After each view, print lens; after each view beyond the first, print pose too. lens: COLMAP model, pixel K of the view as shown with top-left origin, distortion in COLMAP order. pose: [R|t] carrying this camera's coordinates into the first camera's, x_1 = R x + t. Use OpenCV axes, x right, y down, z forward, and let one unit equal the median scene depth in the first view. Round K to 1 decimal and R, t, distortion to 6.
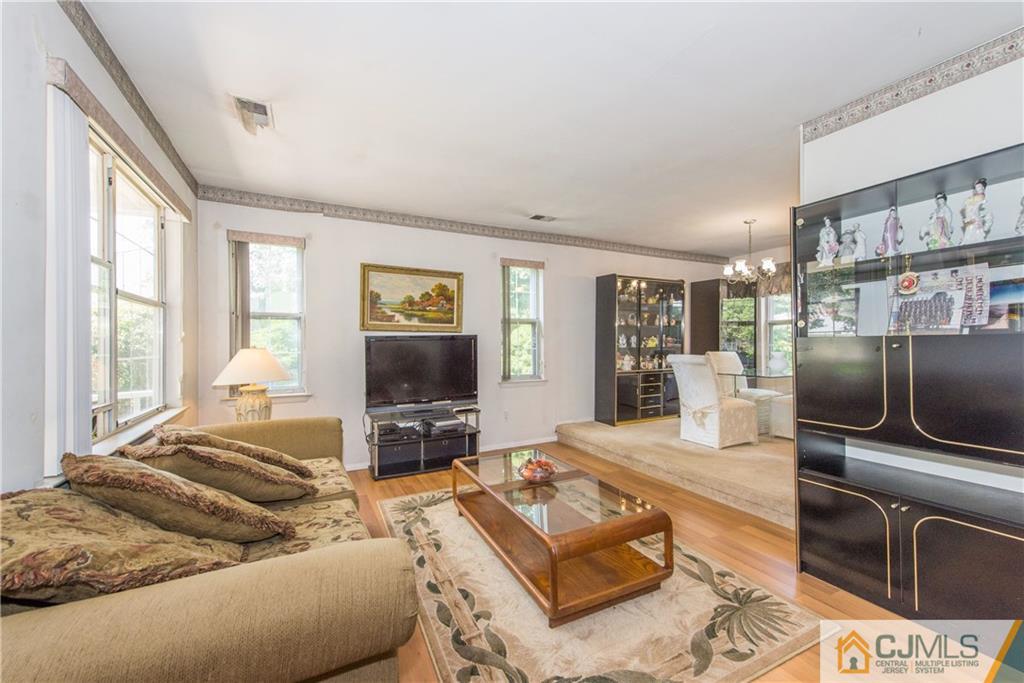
lens RADIAL K [[413.8, 0, 516.1], [0, 413.8, 338.8], [0, 0, 1]] dist [0.011698, -0.000382]
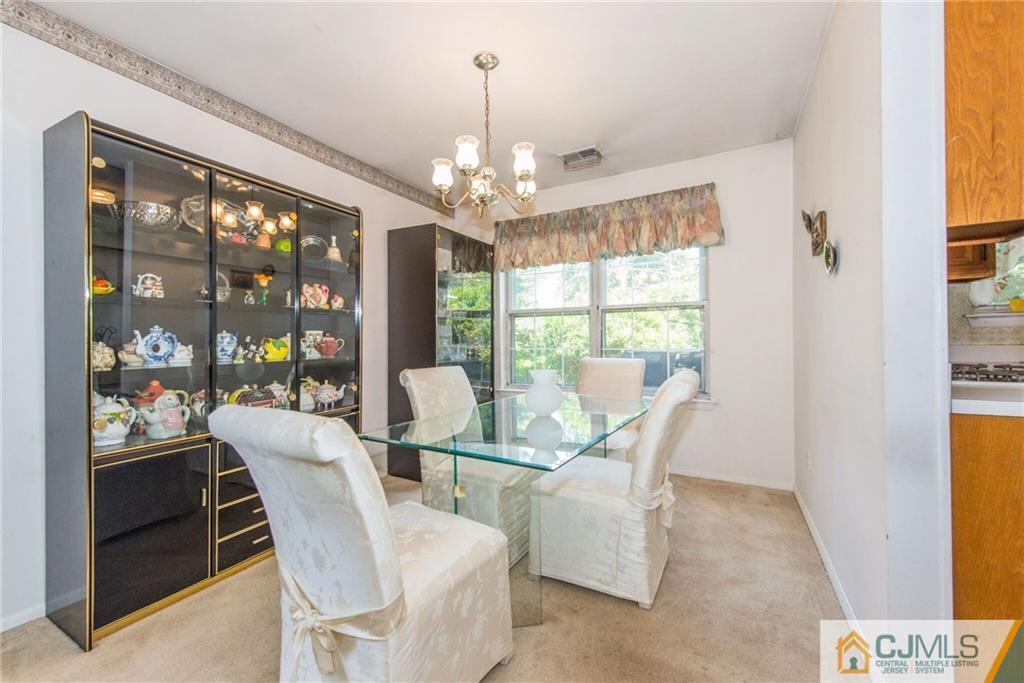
lens RADIAL K [[412.5, 0, 513.2], [0, 412.5, 339.0], [0, 0, 1]] dist [-0.000834, -0.000430]
pose [[0.830893, -0.006331, 0.556396, 0.385463], [0.004857, 0.999980, 0.004125, -0.002269], [-0.556411, -0.000725, 0.830907, 0.700434]]
